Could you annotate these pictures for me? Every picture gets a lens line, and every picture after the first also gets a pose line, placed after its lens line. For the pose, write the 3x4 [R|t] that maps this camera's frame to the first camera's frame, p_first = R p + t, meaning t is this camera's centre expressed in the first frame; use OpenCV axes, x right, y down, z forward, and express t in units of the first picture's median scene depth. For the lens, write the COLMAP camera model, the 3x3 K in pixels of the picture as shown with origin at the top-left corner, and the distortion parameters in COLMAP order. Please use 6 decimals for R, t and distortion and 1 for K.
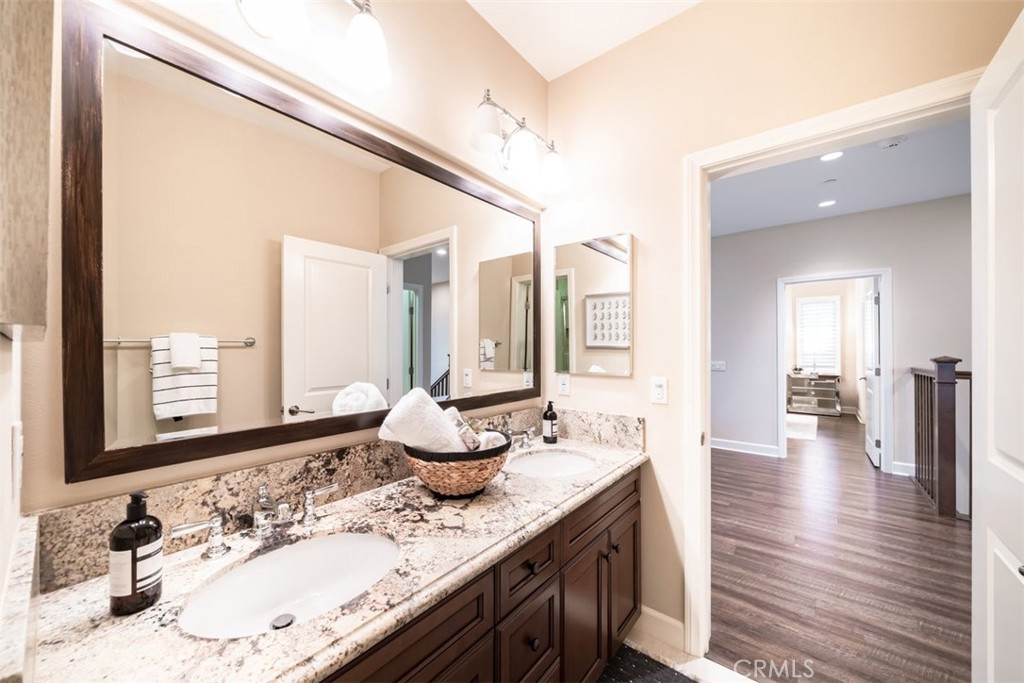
lens RADIAL K [[371.4, 0, 512.8], [0, 371.4, 346.6], [0, 0, 1]] dist [0.000093, 0.000042]
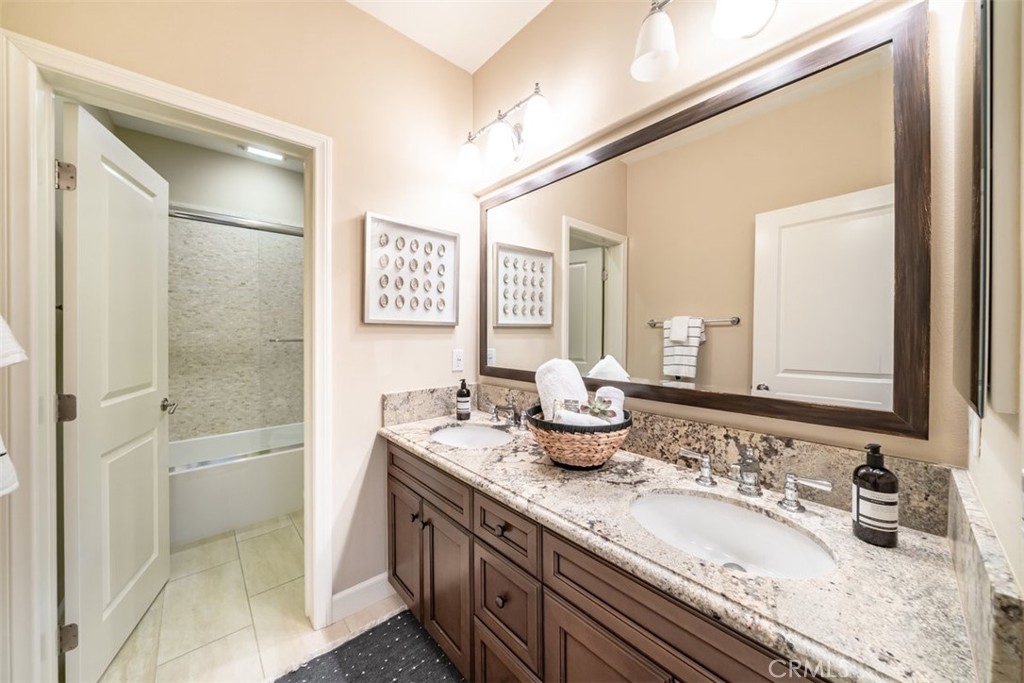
lens RADIAL K [[357.5, 0, 513.4], [0, 357.5, 336.1], [0, 0, 1]] dist [0.000371, -0.000027]
pose [[-0.159976, 0.018897, -0.986940, 0.948919], [0.013536, 0.999765, 0.016948, 0.010977], [0.987028, -0.010648, -0.160194, 1.068807]]
